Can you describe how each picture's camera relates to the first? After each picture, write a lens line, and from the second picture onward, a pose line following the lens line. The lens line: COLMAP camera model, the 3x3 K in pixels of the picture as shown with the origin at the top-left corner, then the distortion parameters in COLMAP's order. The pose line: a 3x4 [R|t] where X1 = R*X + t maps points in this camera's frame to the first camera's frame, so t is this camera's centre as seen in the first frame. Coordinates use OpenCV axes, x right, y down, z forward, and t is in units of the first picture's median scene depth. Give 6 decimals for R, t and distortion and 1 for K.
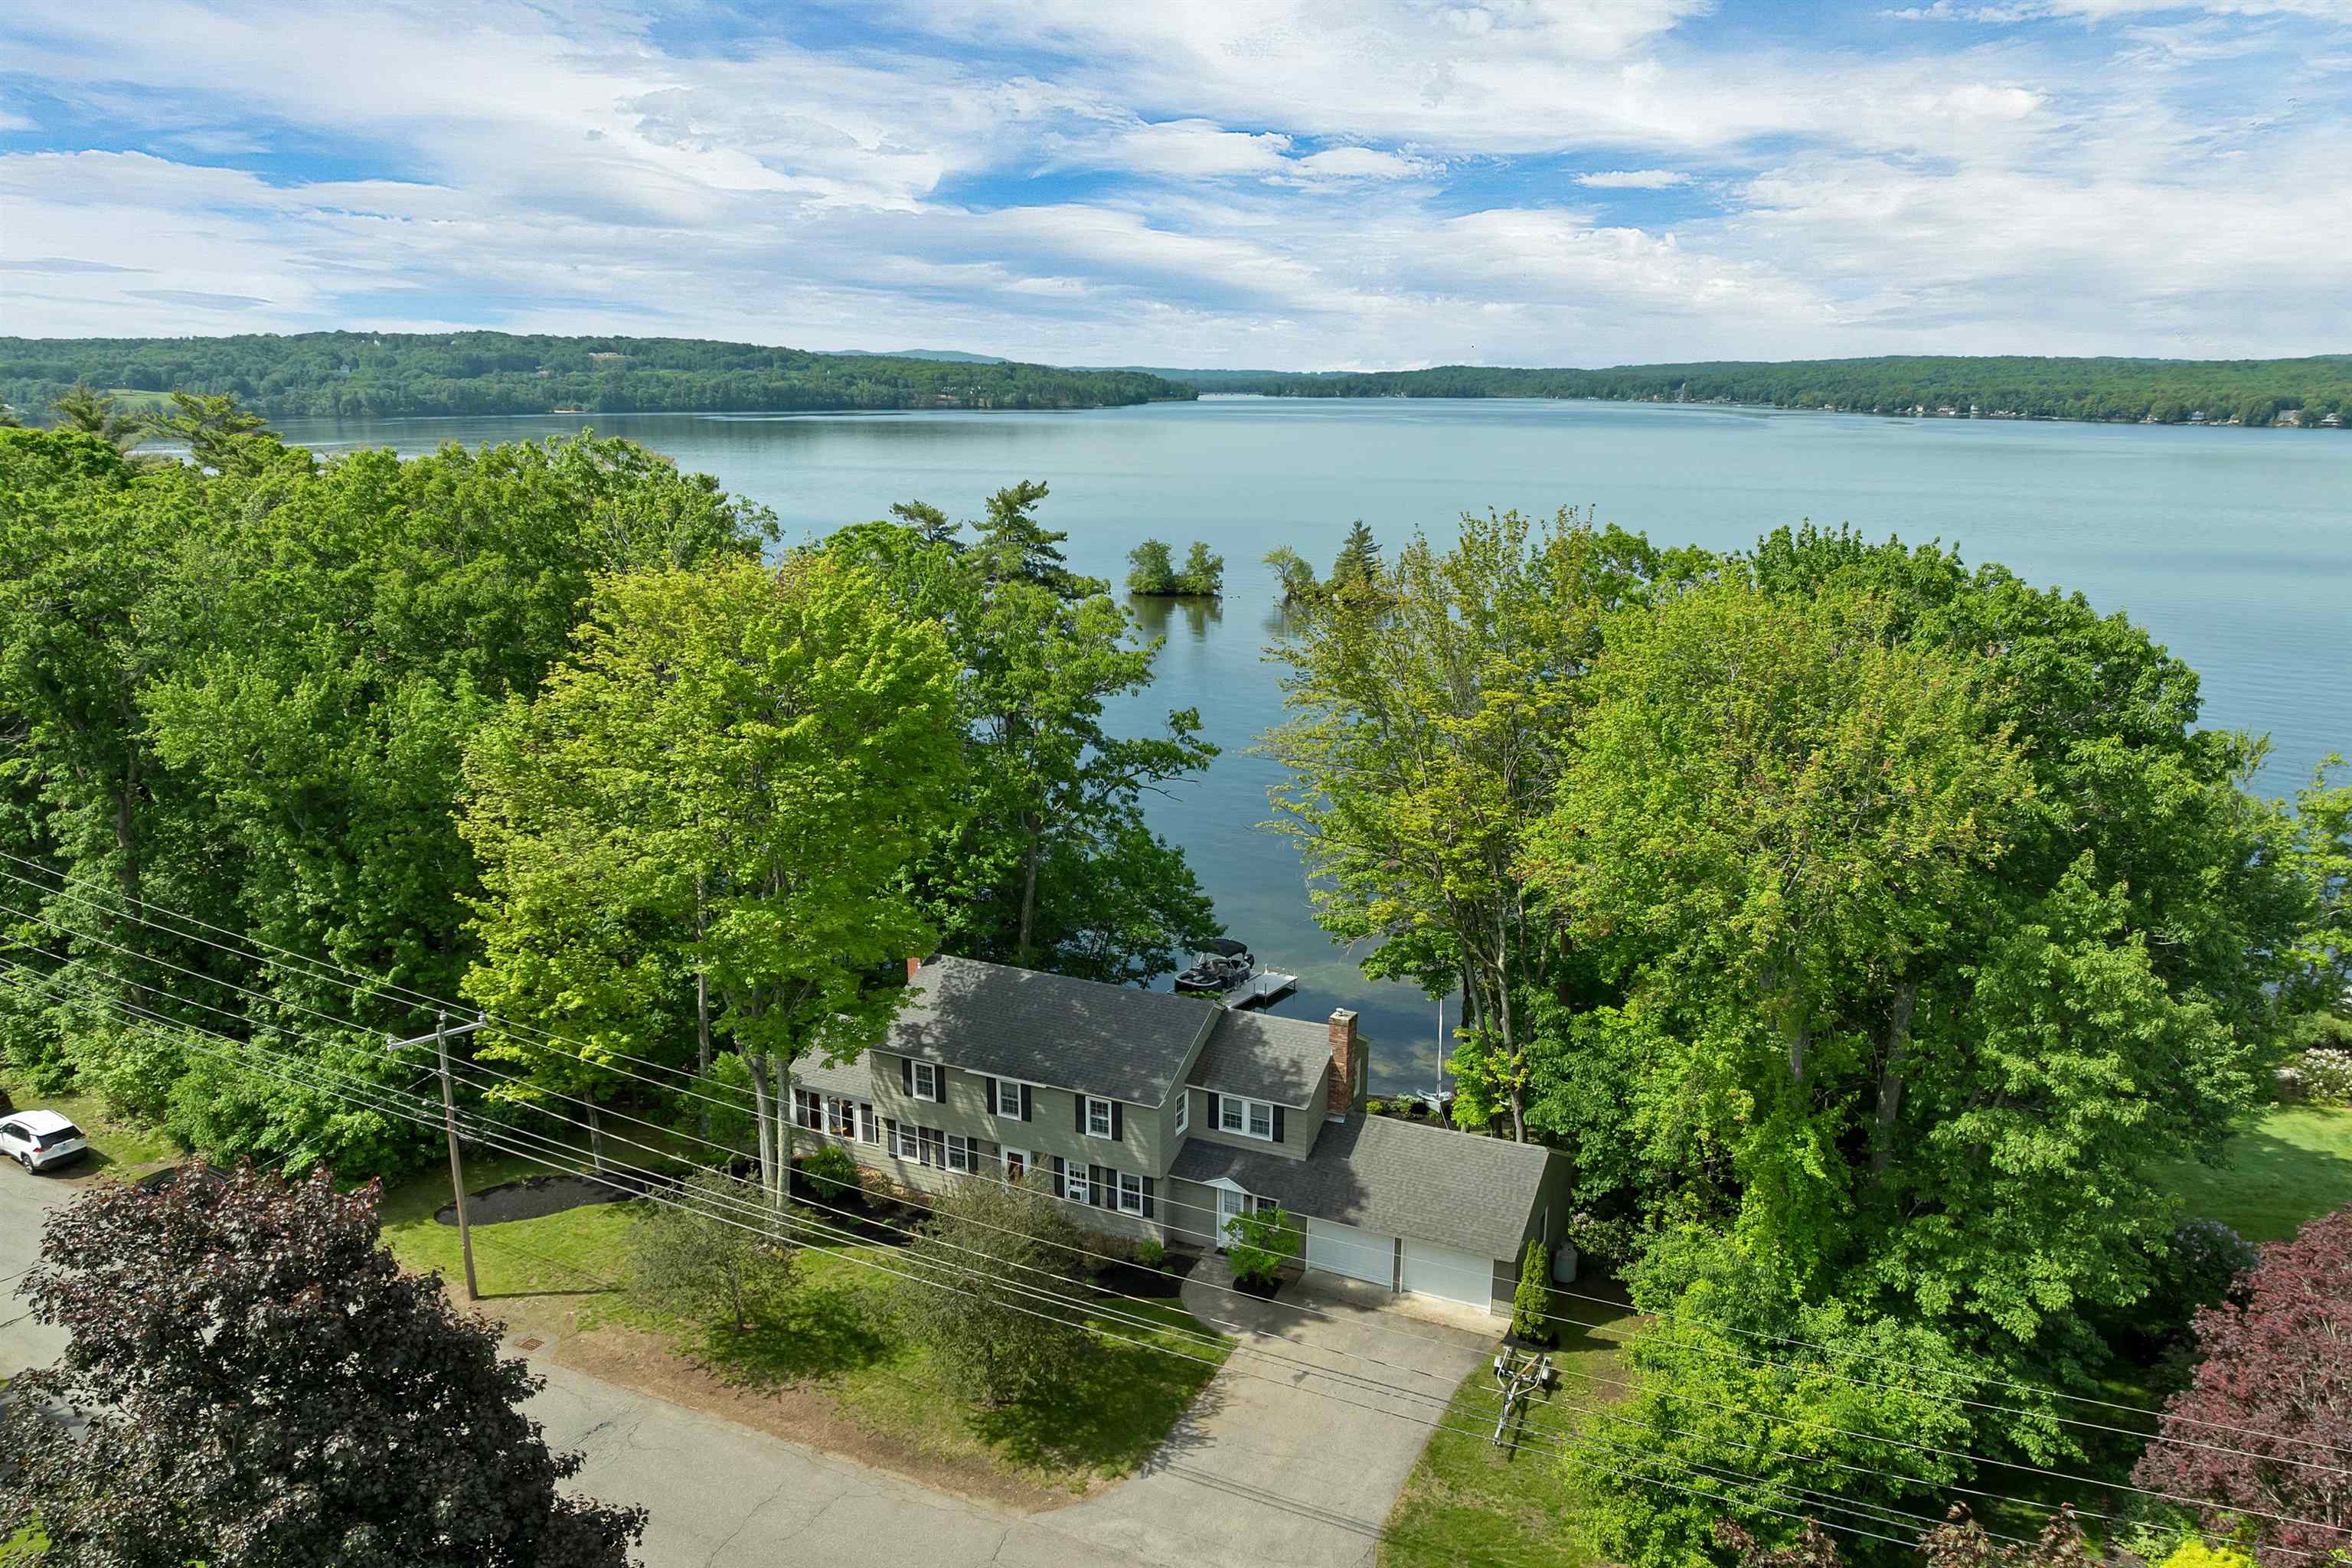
lens RADIAL K [[1718.7, 0, 1176.0], [0, 1718.7, 784.0], [0, 0, 1]] dist [-0.051276, -0.000308]
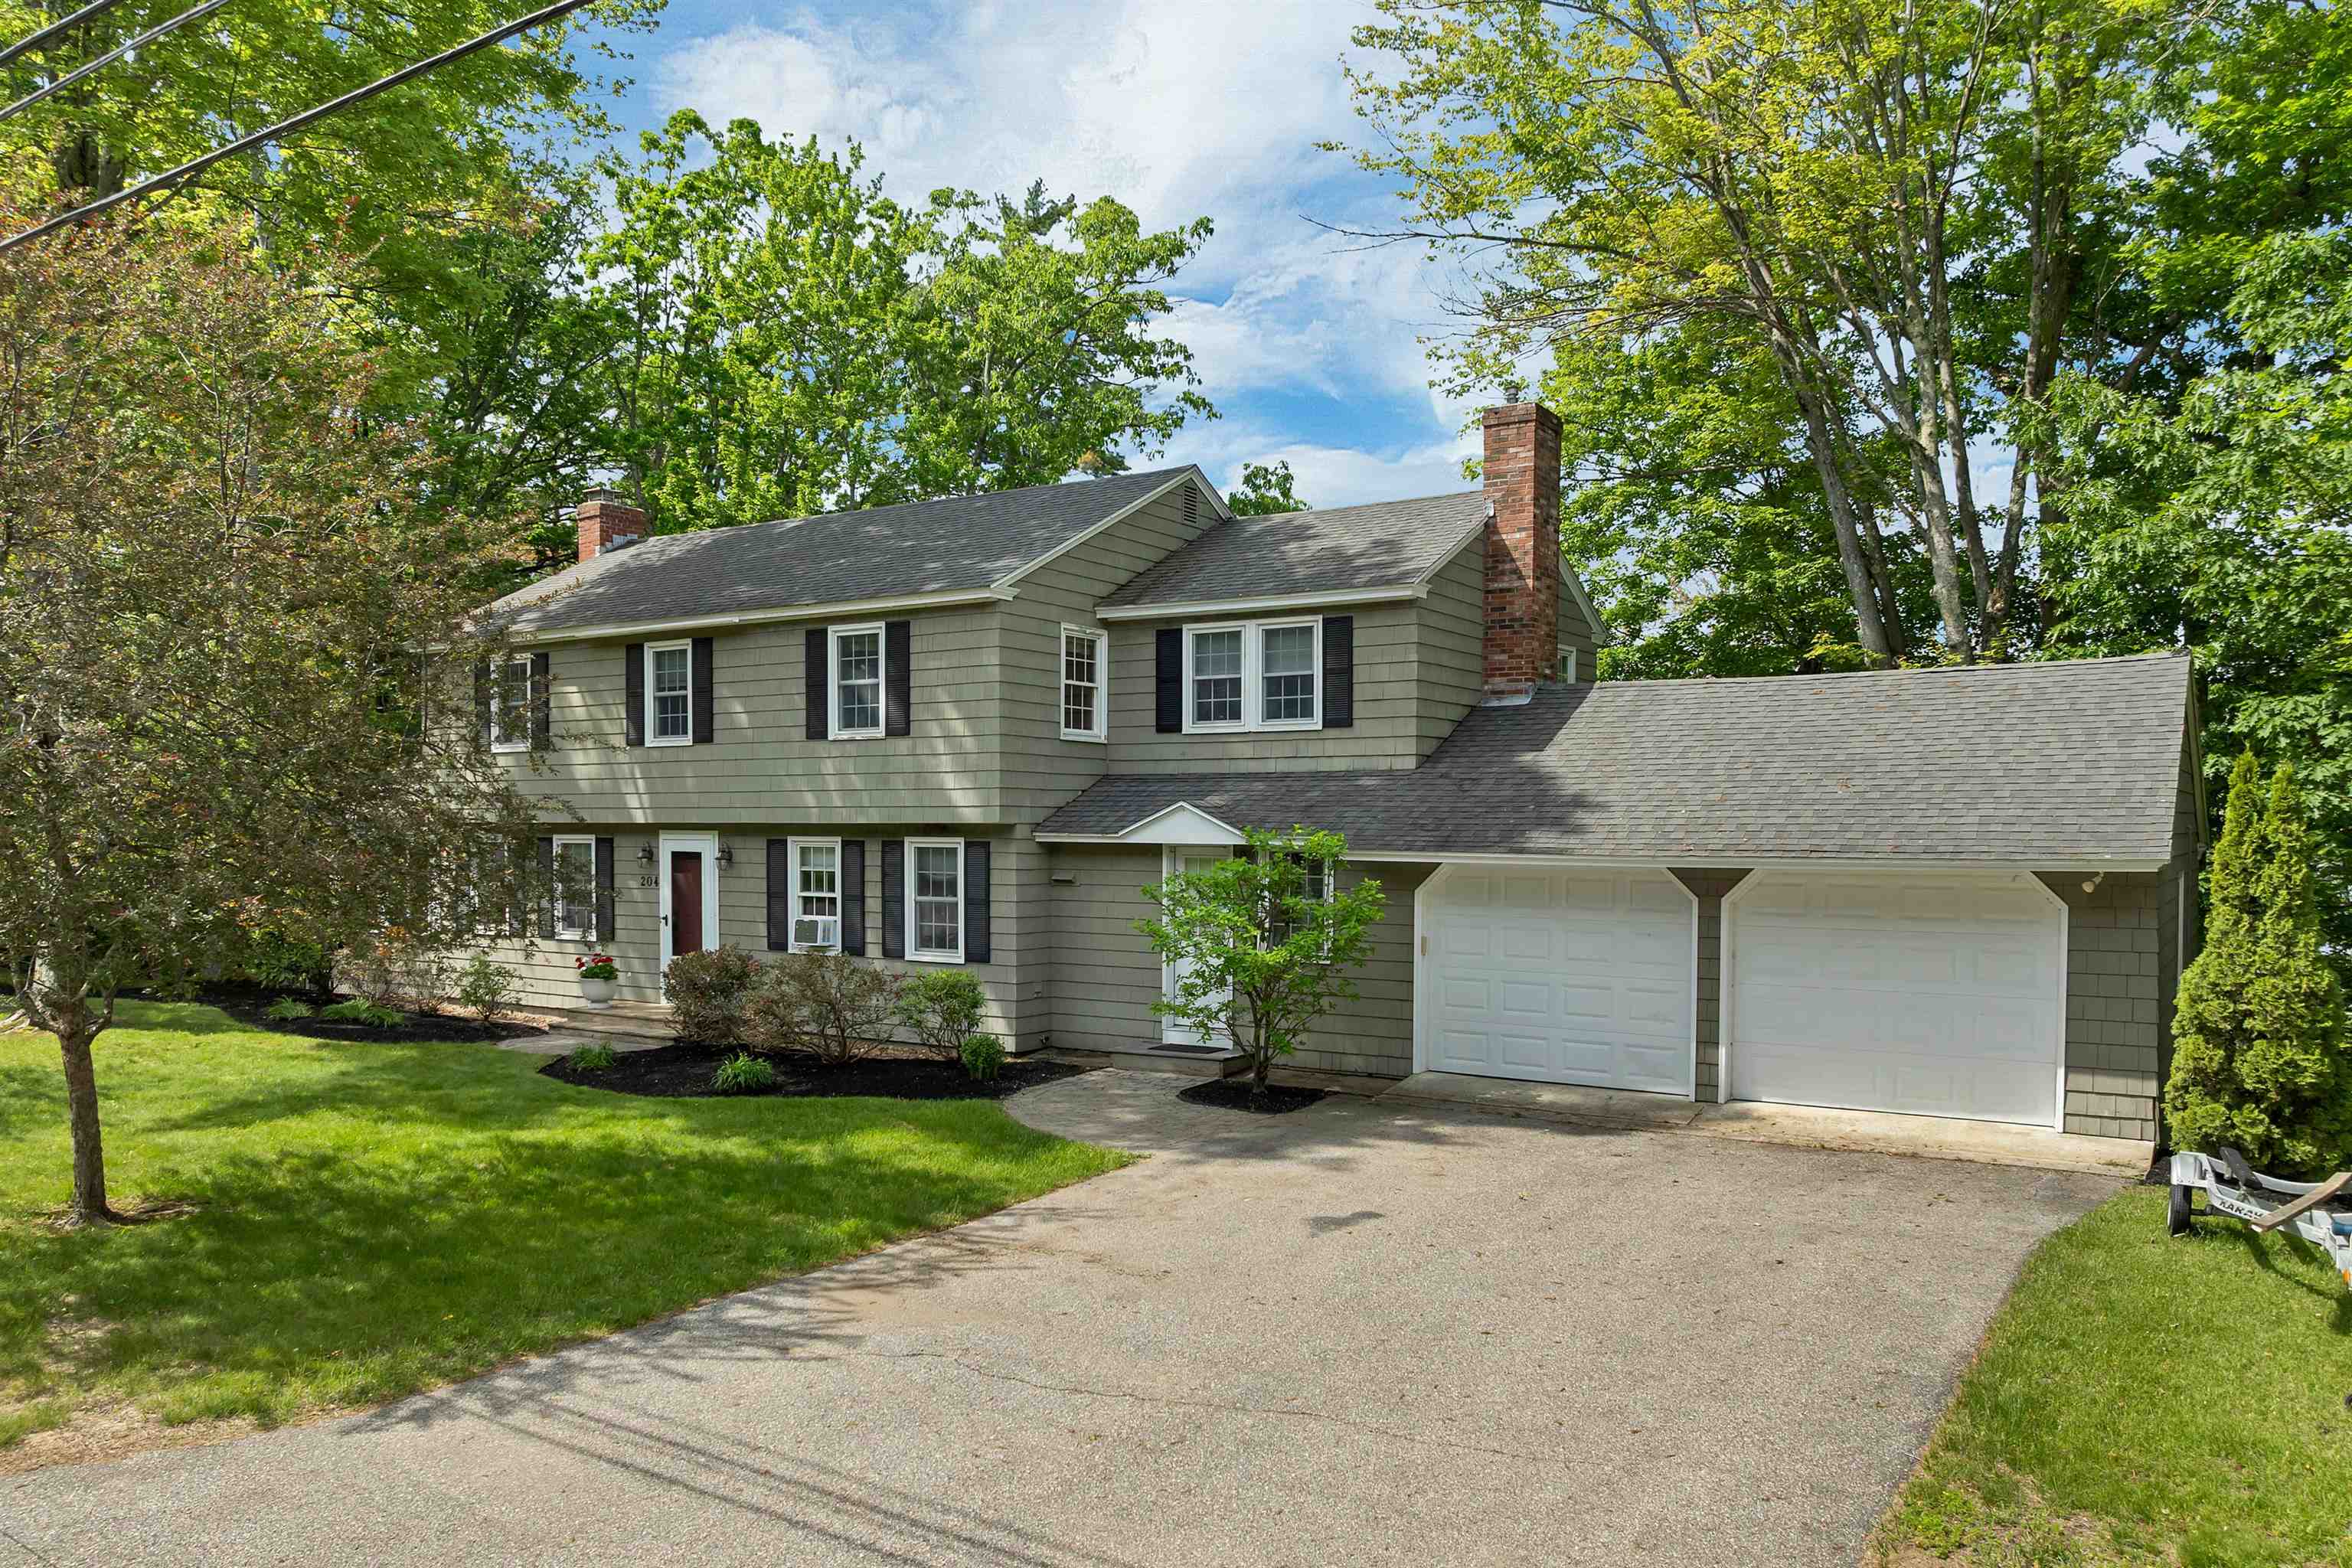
lens RADIAL K [[1718.7, 0, 1176.0], [0, 1718.7, 784.0], [0, 0, 1]] dist [-0.051276, -0.000308]
pose [[0.991313, 0.001867, -0.131513, 0.072131], [-0.034588, 0.968405, -0.246972, 0.303941], [0.126897, 0.249376, 0.960057, 0.653936]]
